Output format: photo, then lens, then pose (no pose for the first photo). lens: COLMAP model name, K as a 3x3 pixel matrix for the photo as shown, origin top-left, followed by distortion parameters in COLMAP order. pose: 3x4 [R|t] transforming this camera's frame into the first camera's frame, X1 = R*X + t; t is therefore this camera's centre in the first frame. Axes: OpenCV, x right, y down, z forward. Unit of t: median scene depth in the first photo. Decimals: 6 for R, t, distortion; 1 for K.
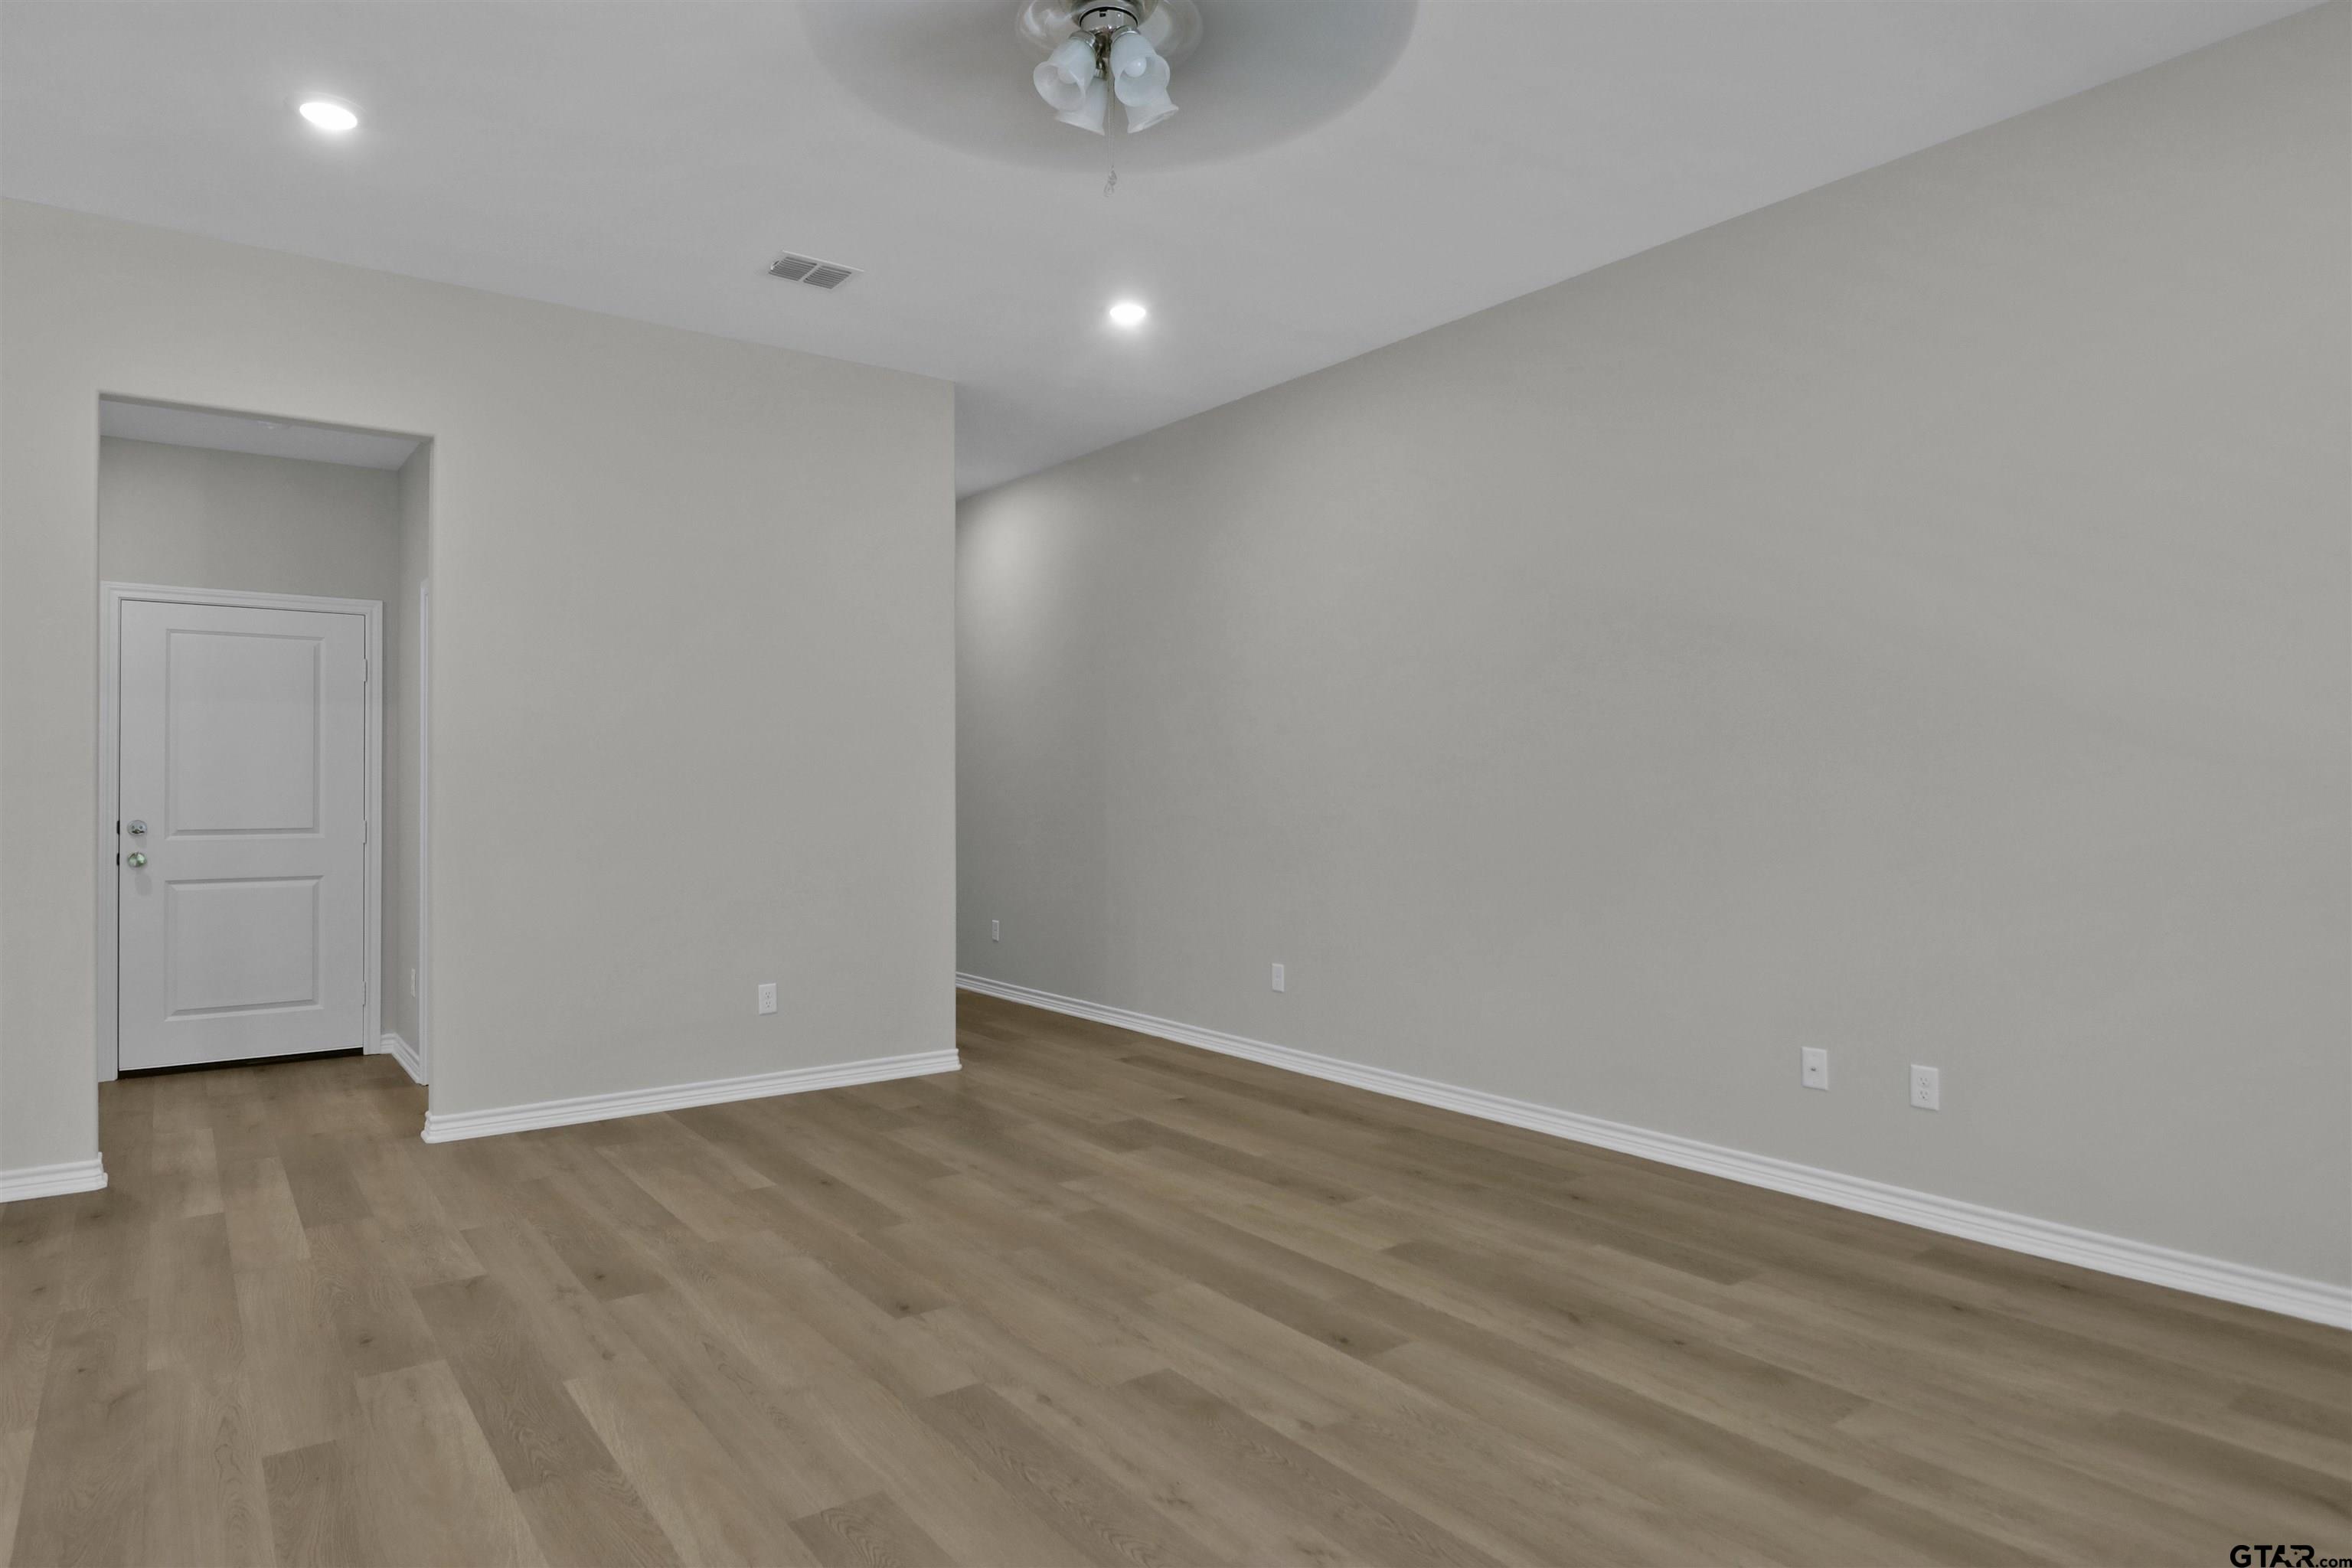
lens RADIAL K [[1283.6, 0, 1143.7], [0, 1283.6, 794.0], [0, 0, 1]] dist [-0.002658, -0.009024]
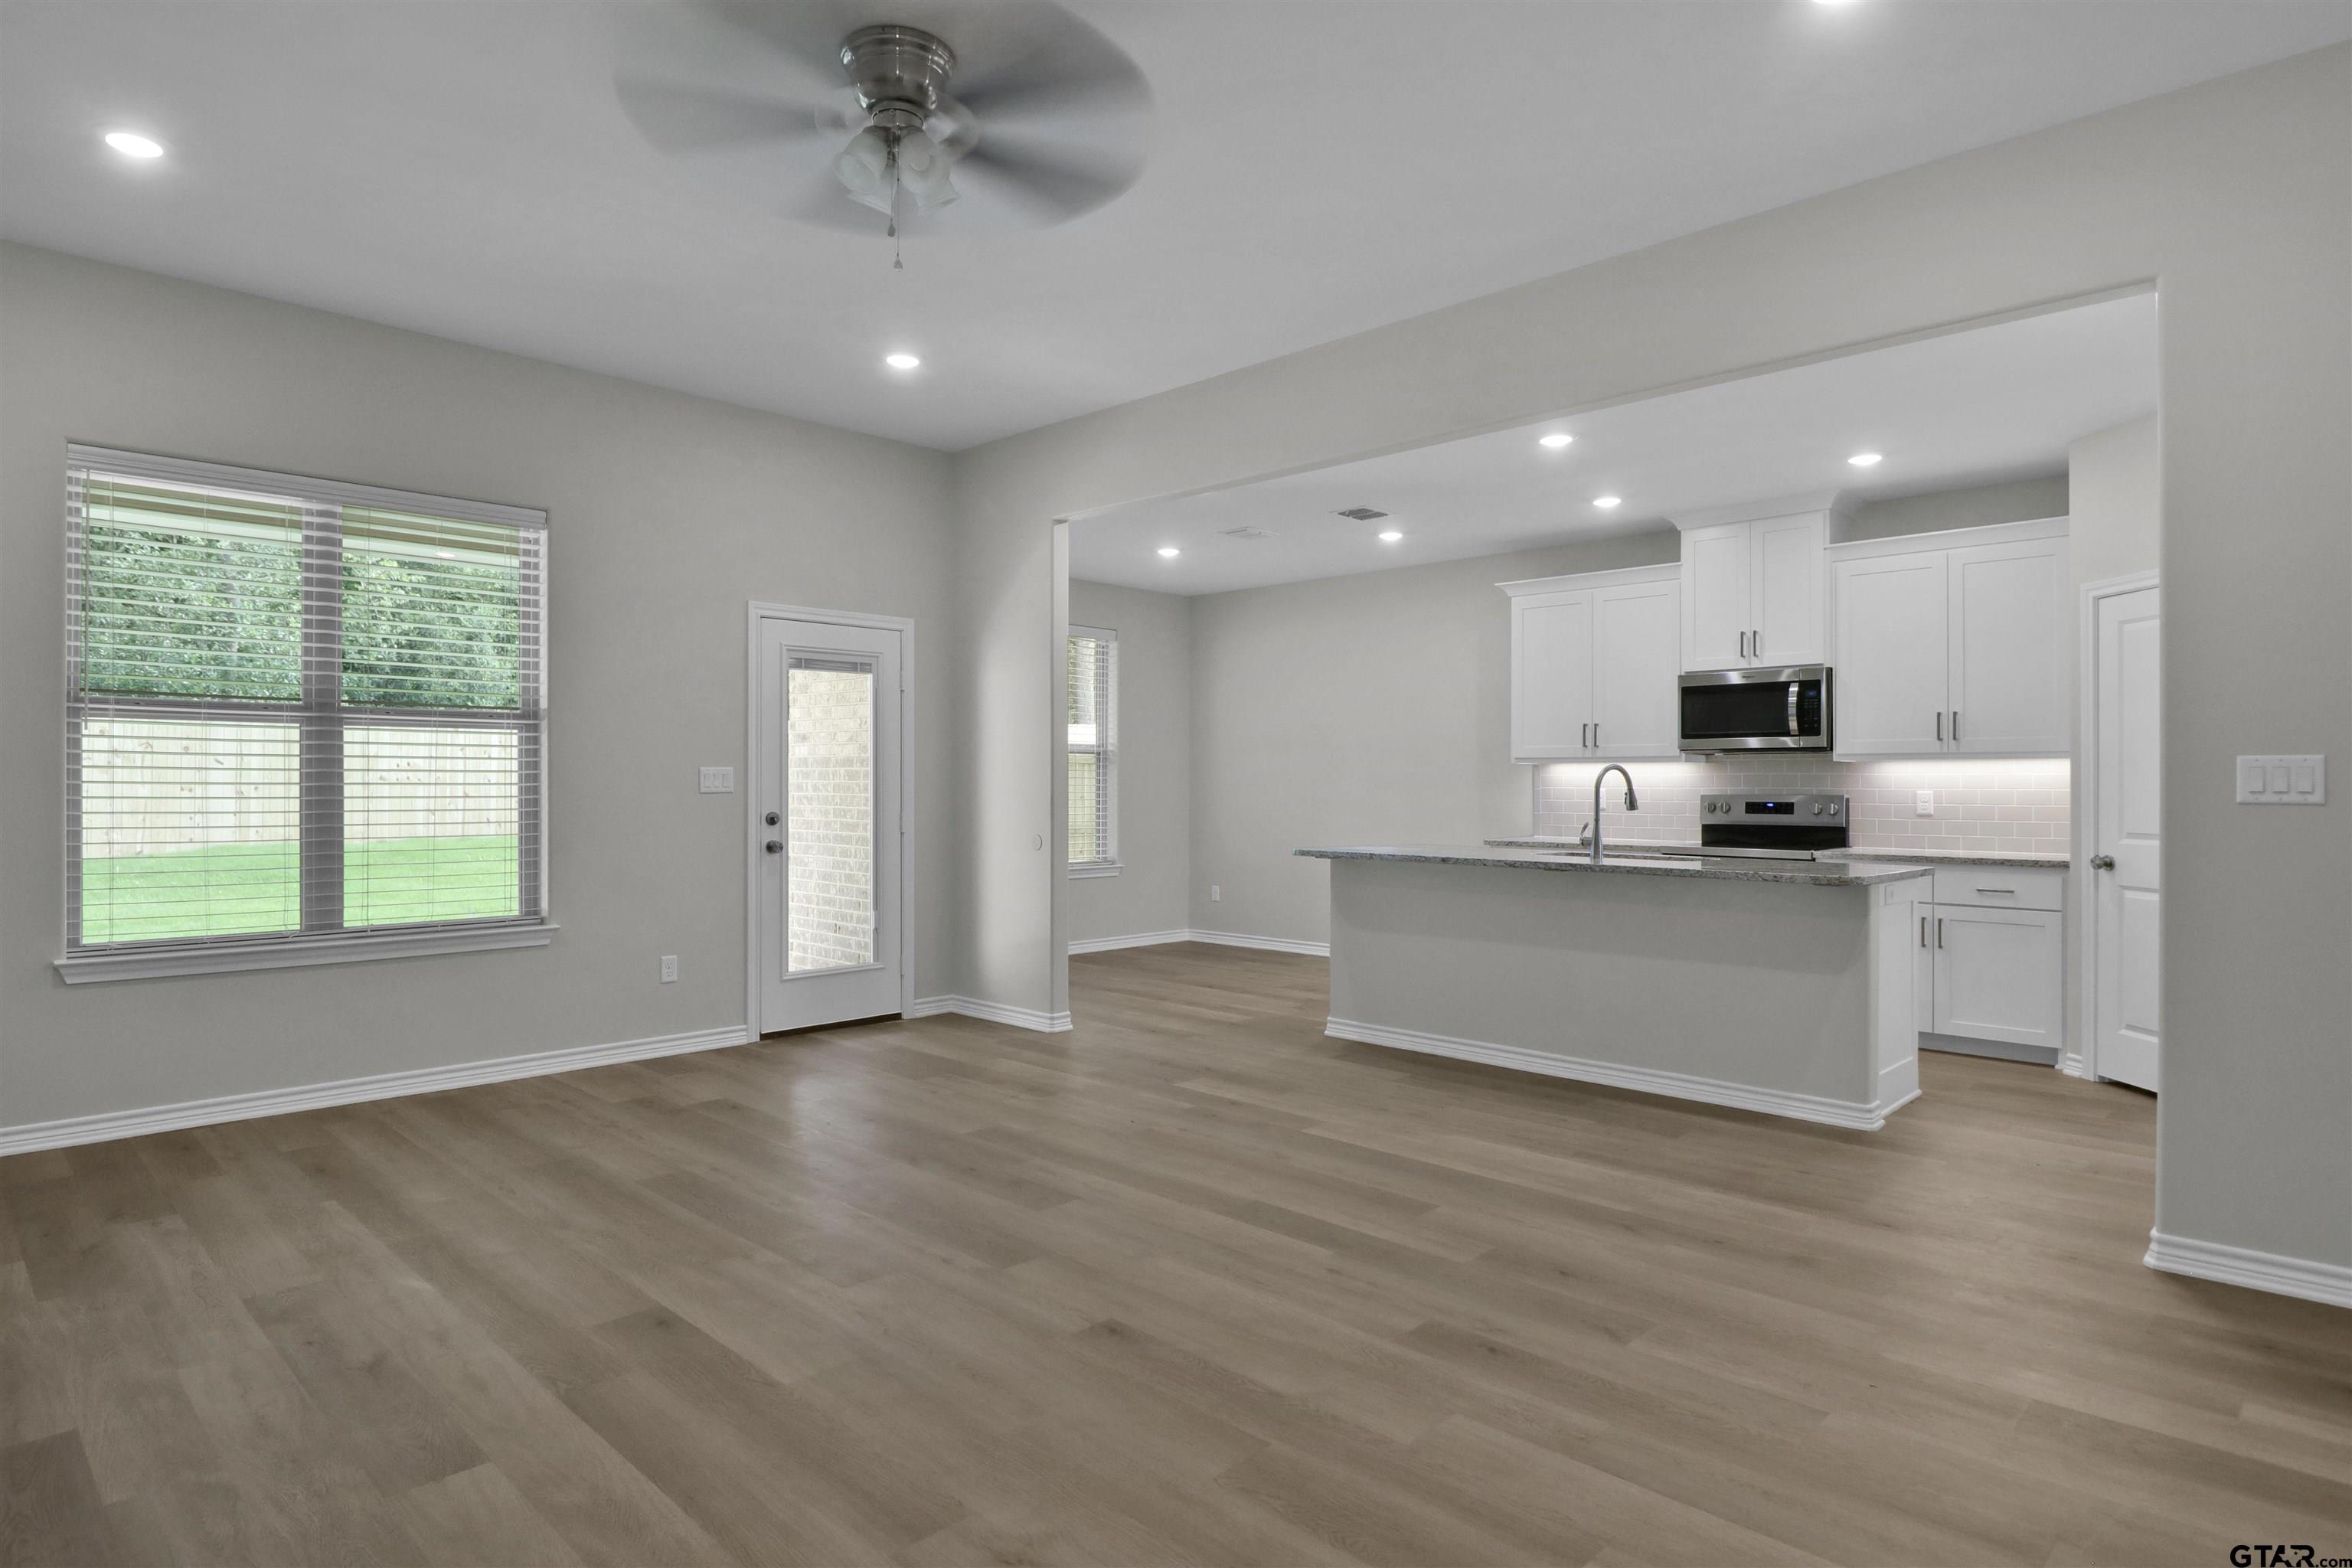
lens RADIAL K [[1283.6, 0, 1142.2], [0, 1283.6, 779.6], [0, 0, 1]] dist [-0.002658, -0.009024]
pose [[-0.988347, -0.005551, -0.152118, -0.063520], [-0.004656, 0.999970, -0.006244, -0.001983], [0.152148, -0.005463, -0.988343, 2.023740]]
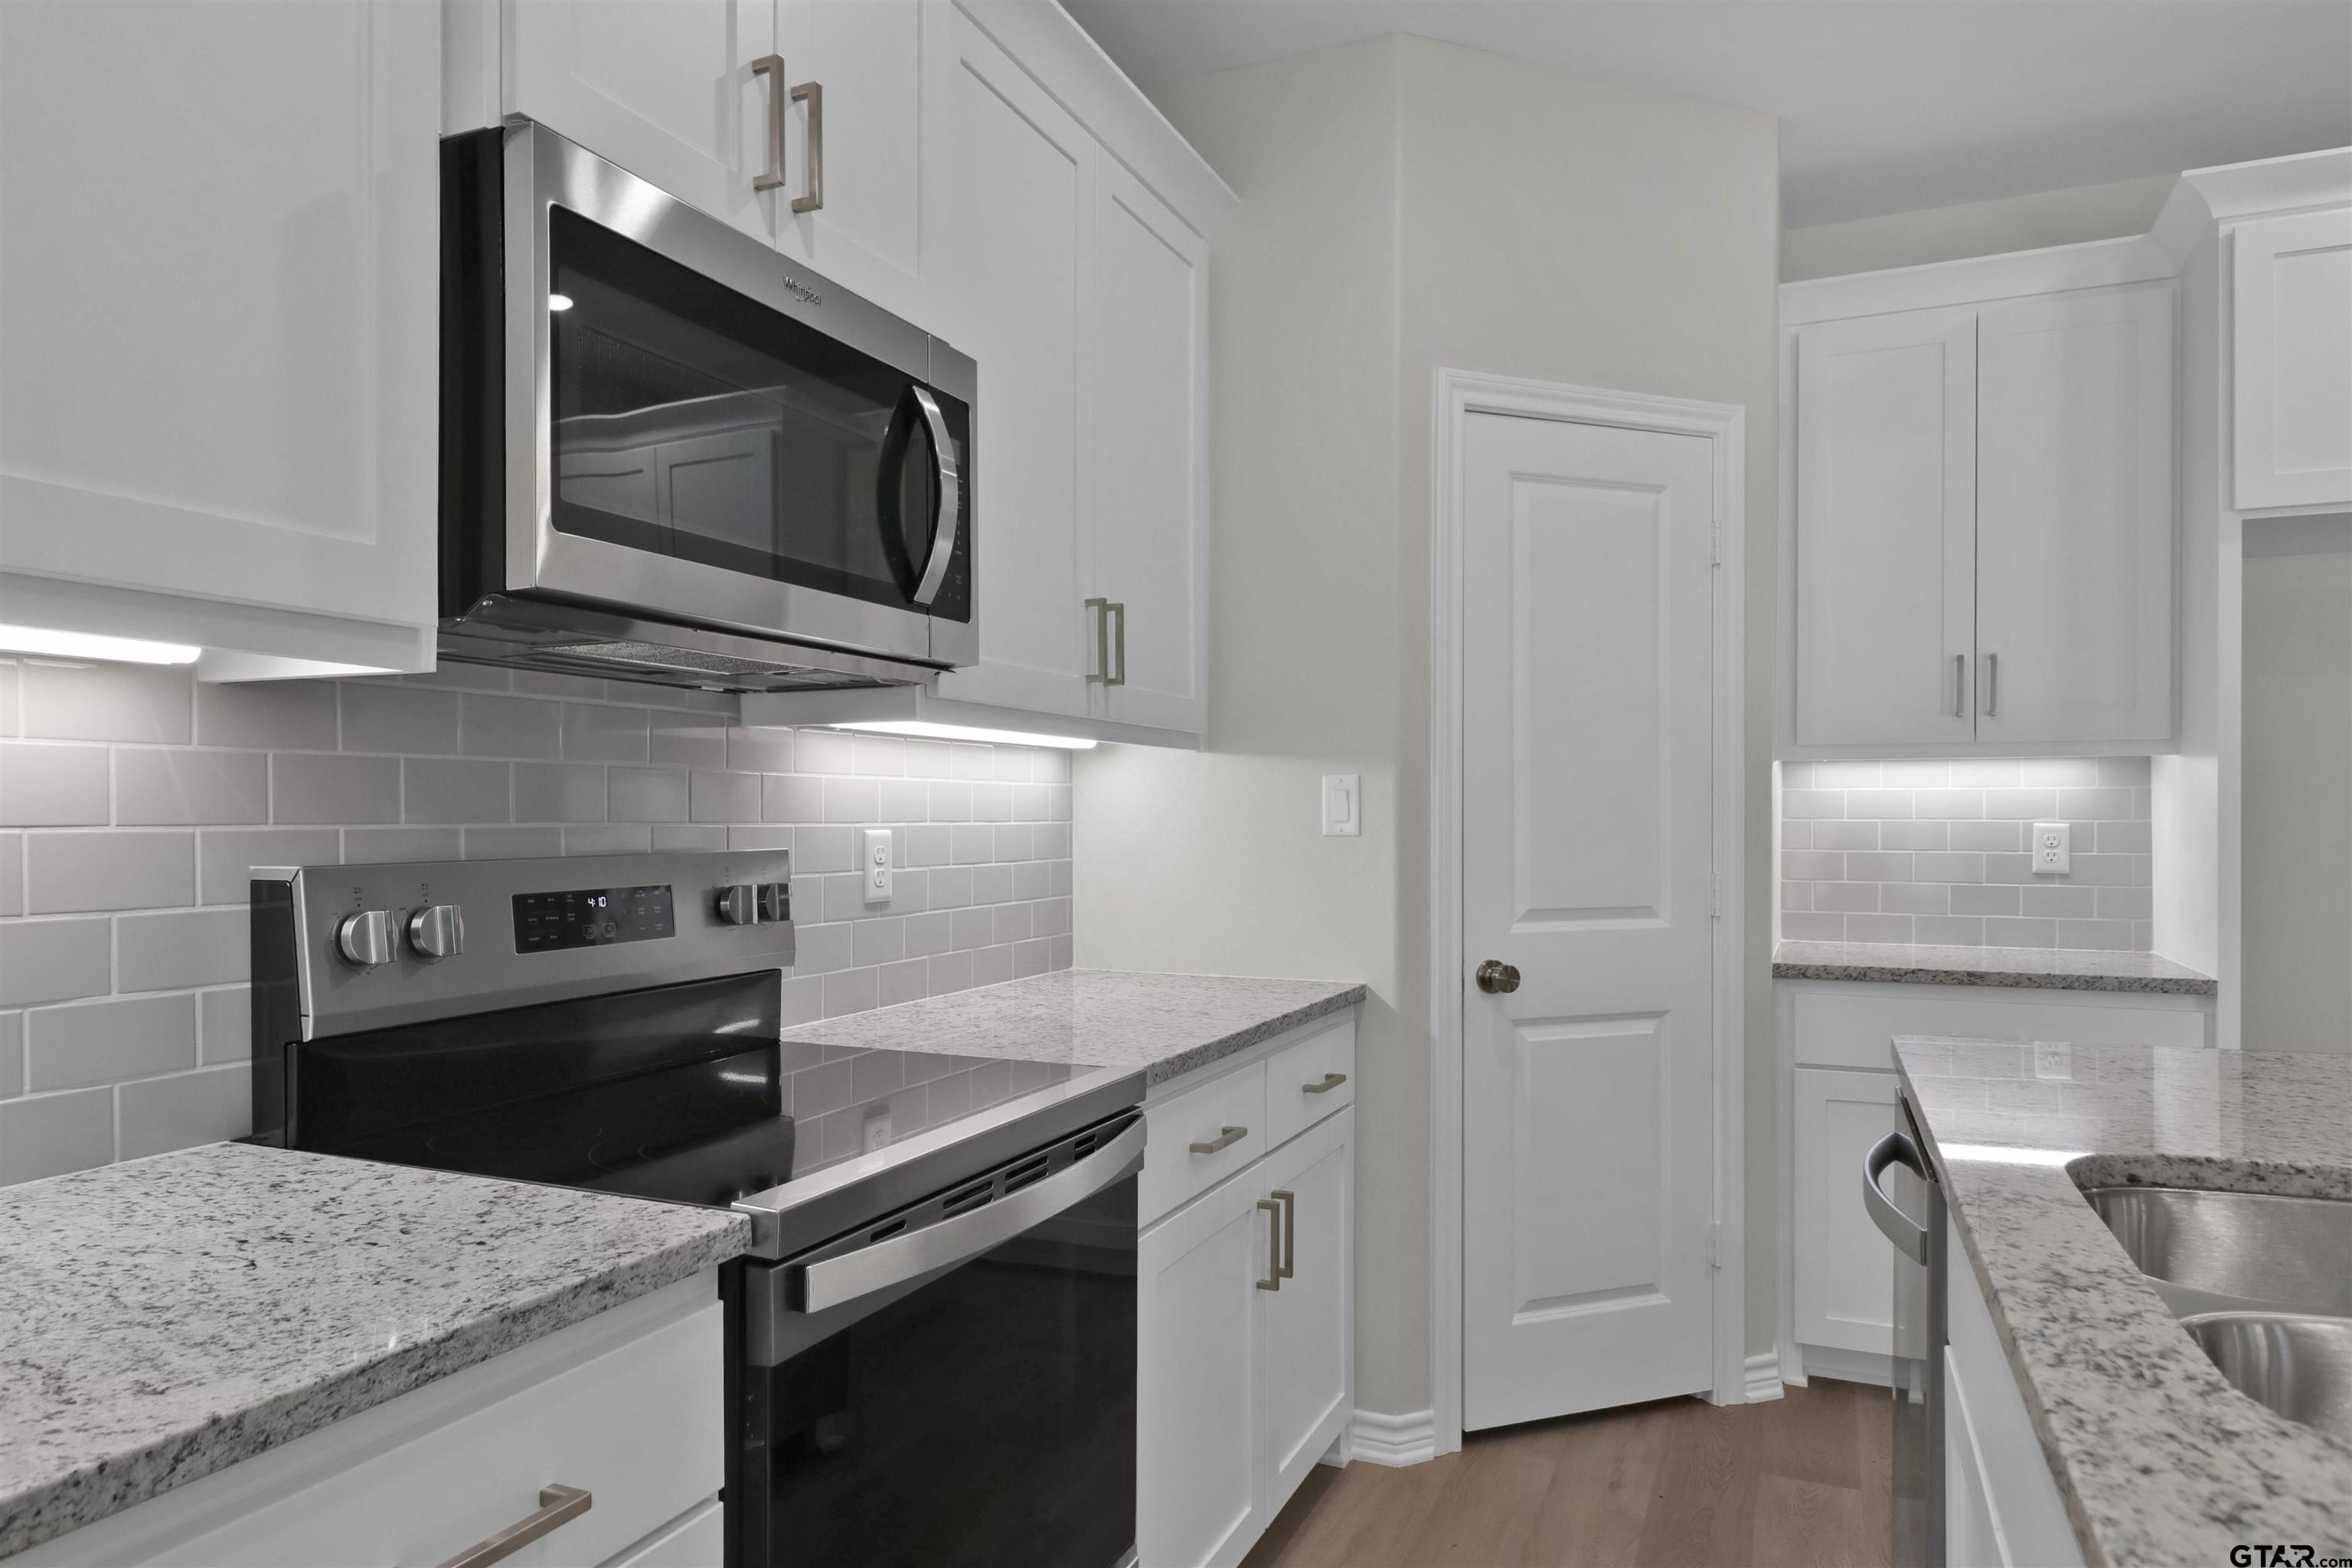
lens RADIAL K [[1466.4, 0, 1154.2], [0, 1466.4, 831.6], [0, 0, 1]] dist [-0.003832, 0.000762]
pose [[0.489375, 0.007912, -0.872038, -0.943214], [0.002415, 0.999943, 0.010428, -0.009135], [0.872070, -0.007209, 0.489328, -0.226976]]
